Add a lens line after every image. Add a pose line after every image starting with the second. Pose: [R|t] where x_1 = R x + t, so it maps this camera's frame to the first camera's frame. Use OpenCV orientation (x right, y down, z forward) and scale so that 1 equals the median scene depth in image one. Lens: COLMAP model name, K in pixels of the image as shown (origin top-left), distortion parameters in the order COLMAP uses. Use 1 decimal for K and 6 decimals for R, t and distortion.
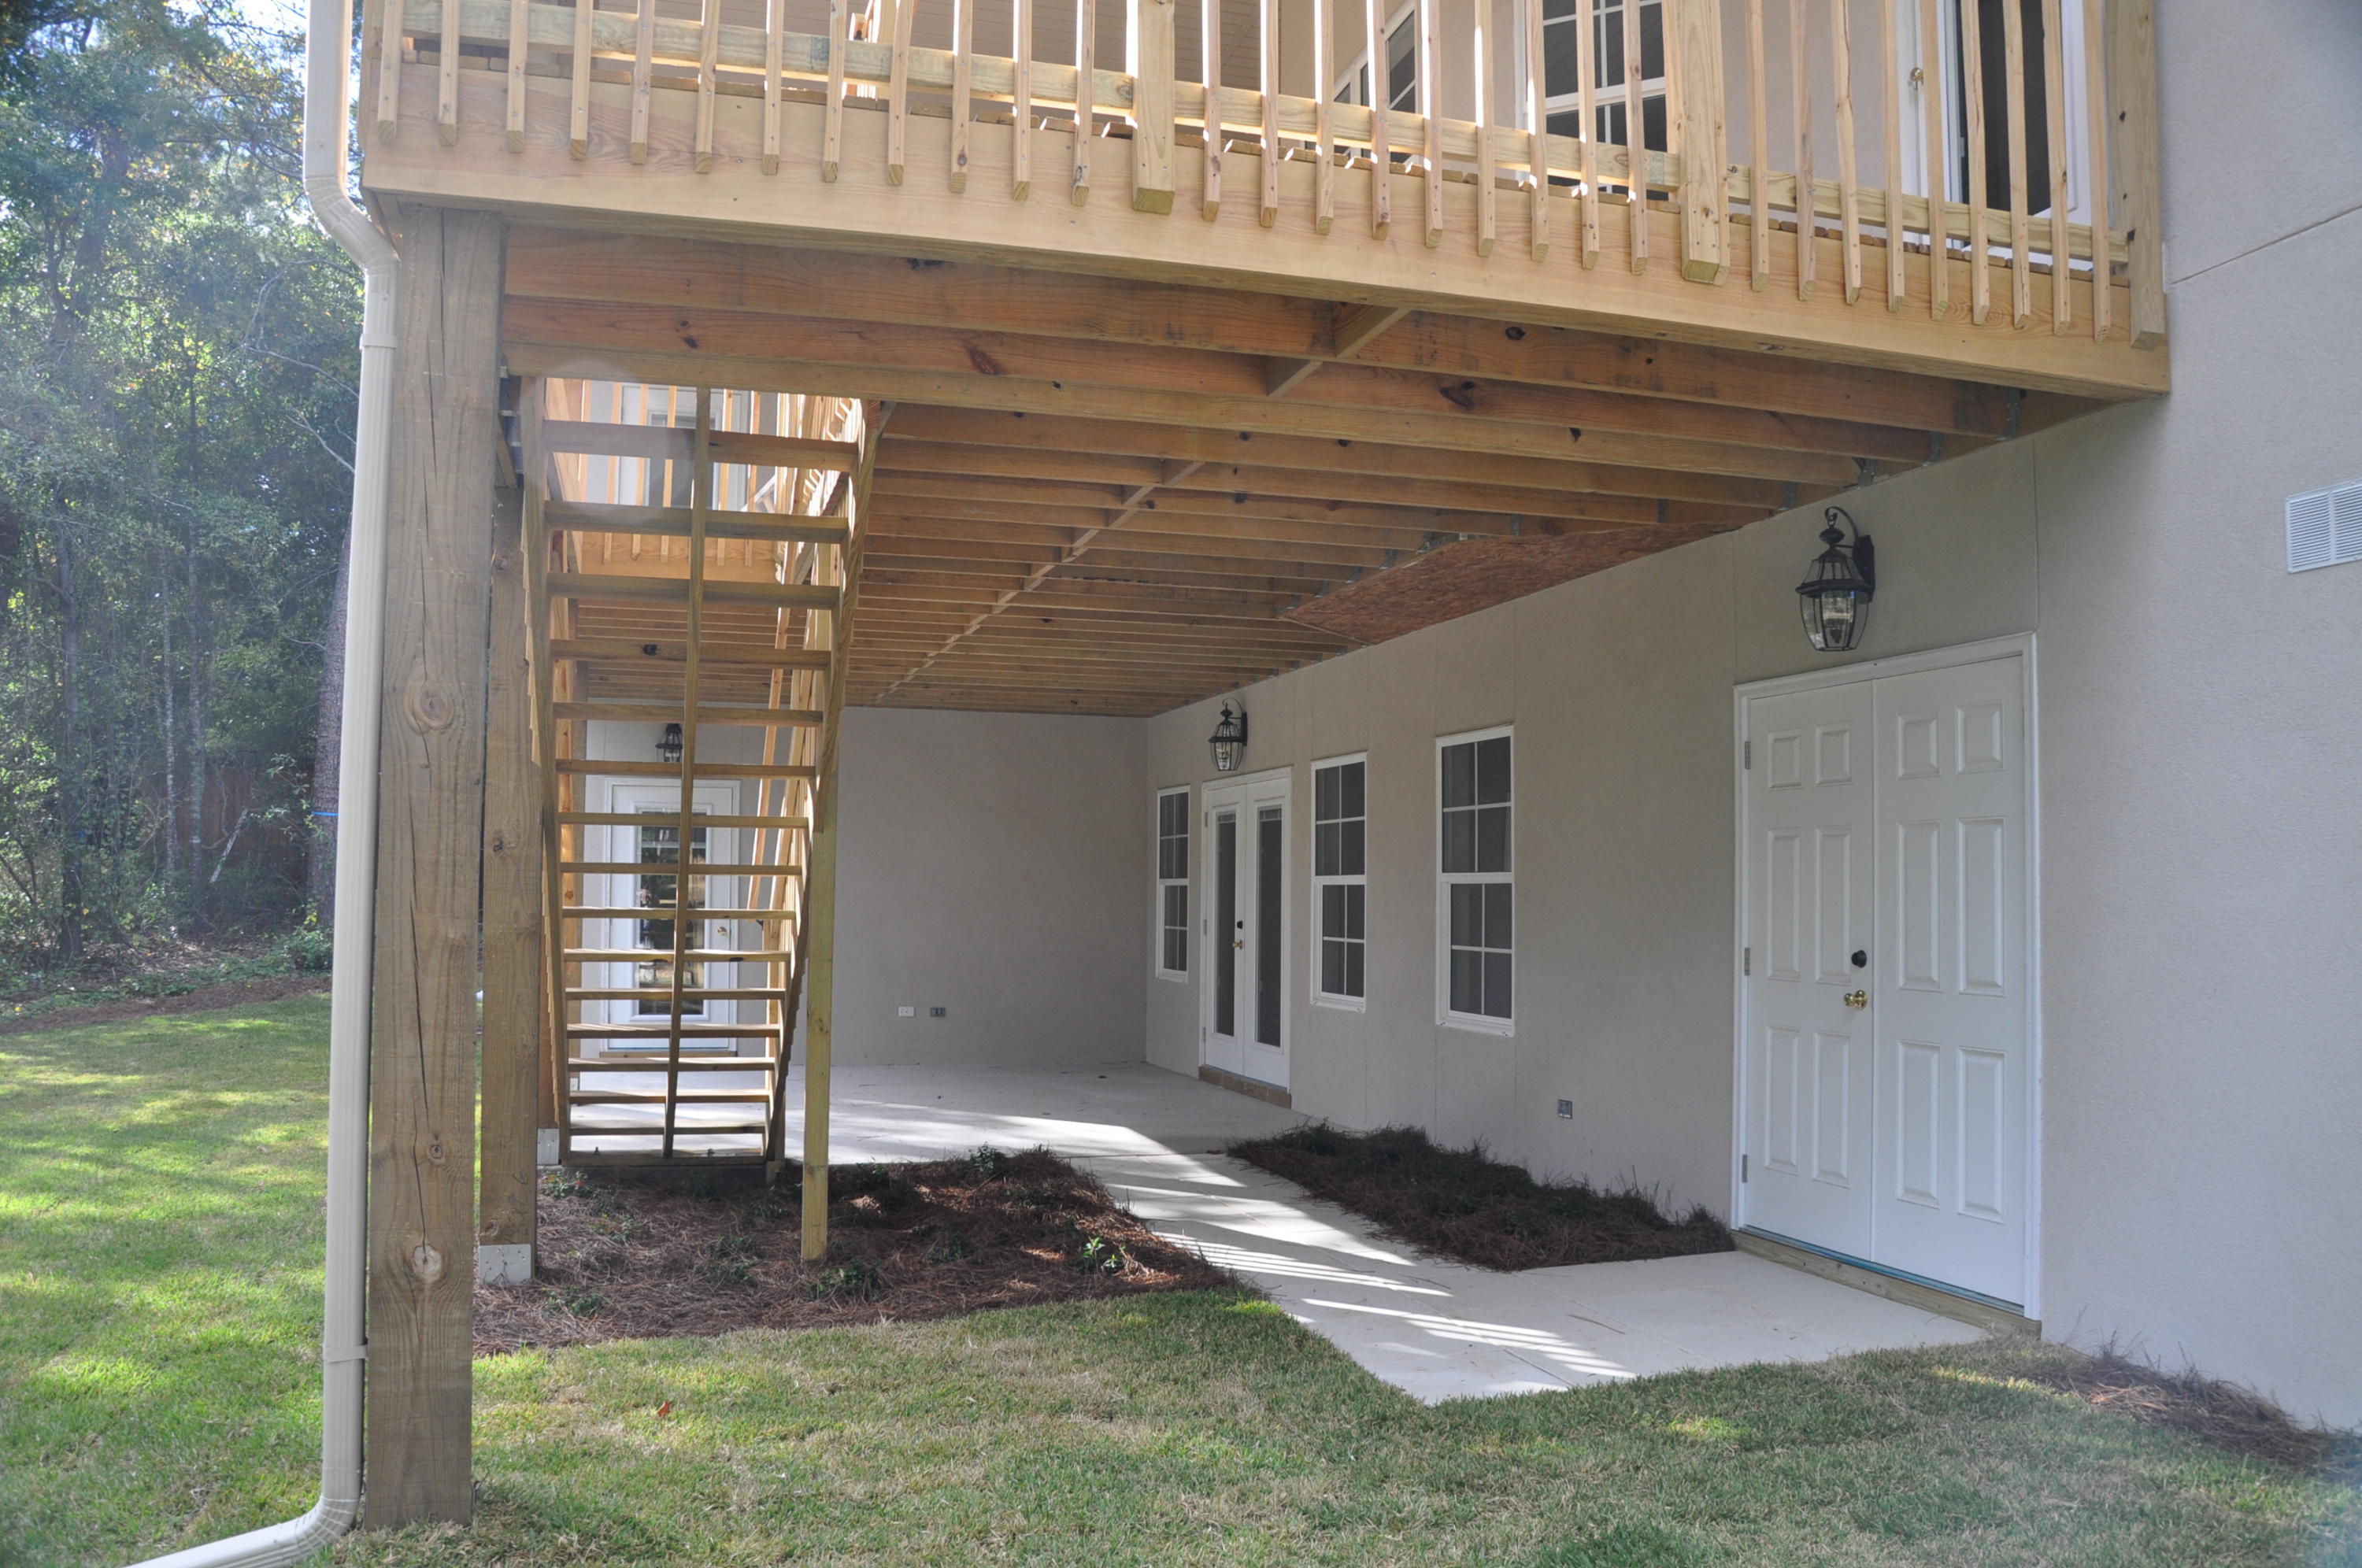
lens RADIAL K [[1868.2, 0, 1171.4], [0, 1868.2, 793.9], [0, 0, 1]] dist [-0.060047, 0.007658]
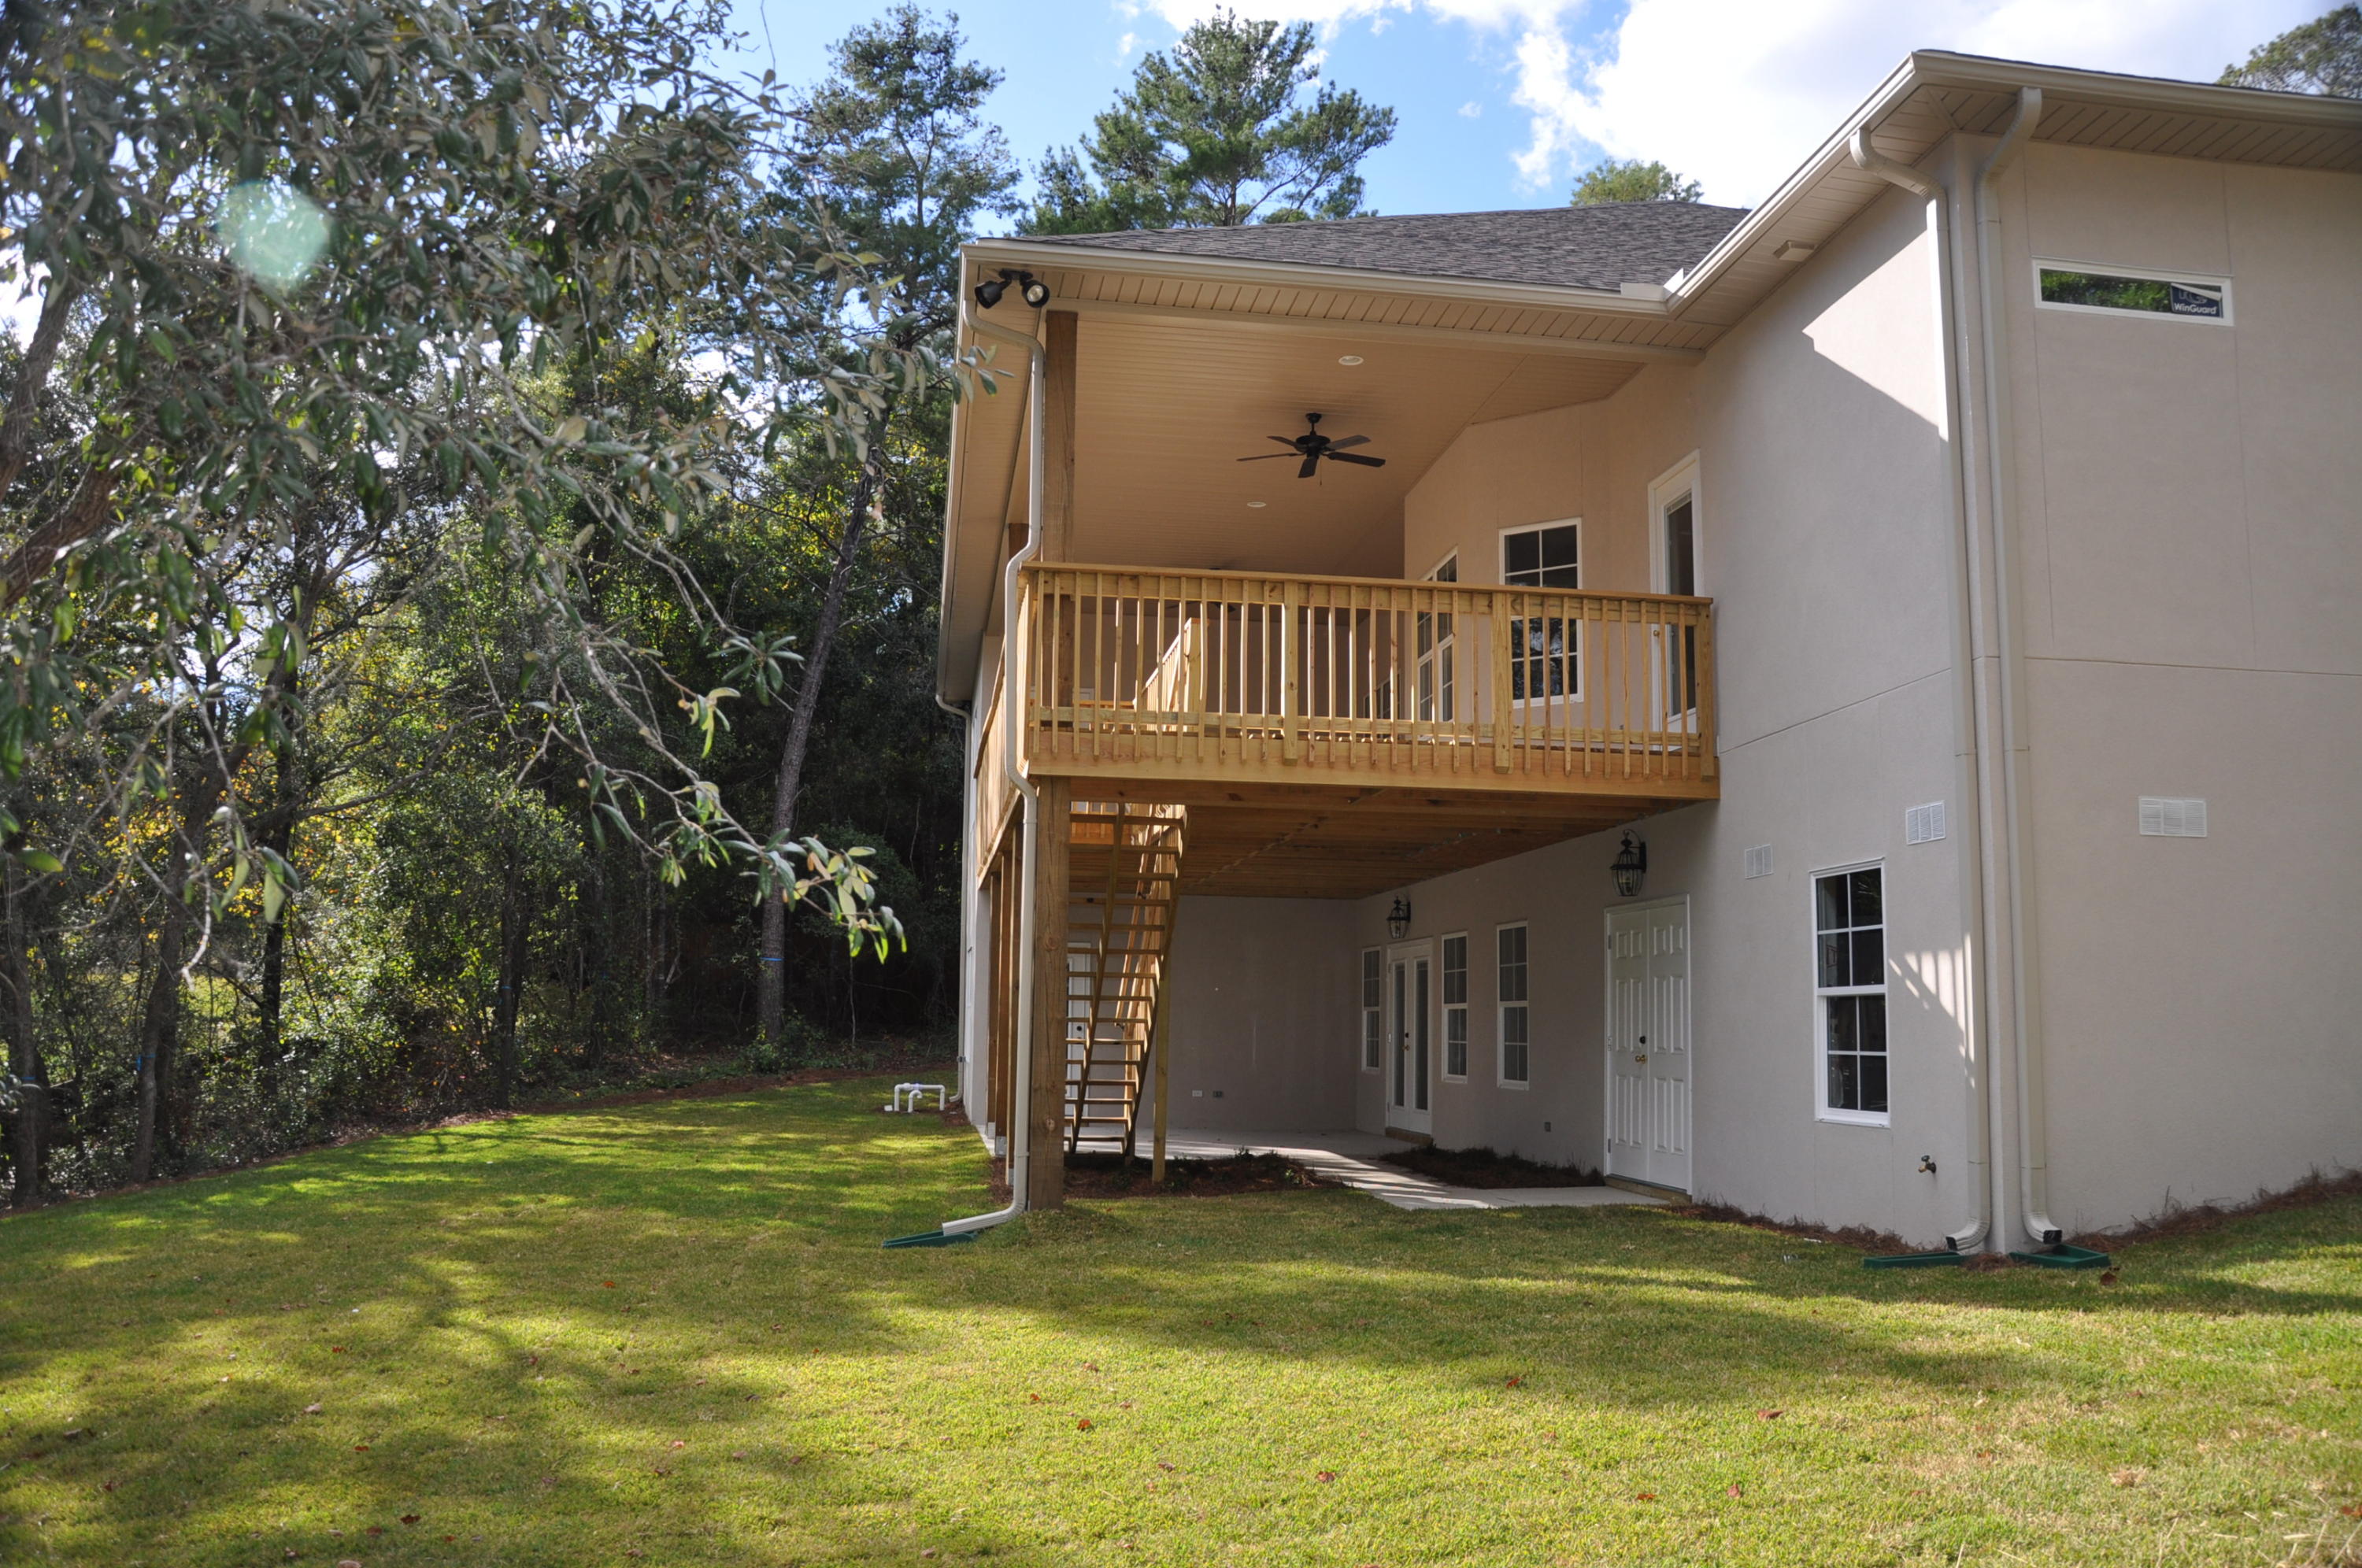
lens RADIAL K [[1868.2, 0, 1183.1], [0, 1868.2, 788.8], [0, 0, 1]] dist [-0.060047, 0.007658]
pose [[0.989744, -0.014425, -0.142120, 0.142546], [0.003765, 0.997177, -0.074987, -0.038254], [0.142801, 0.073682, 0.987005, -1.124938]]
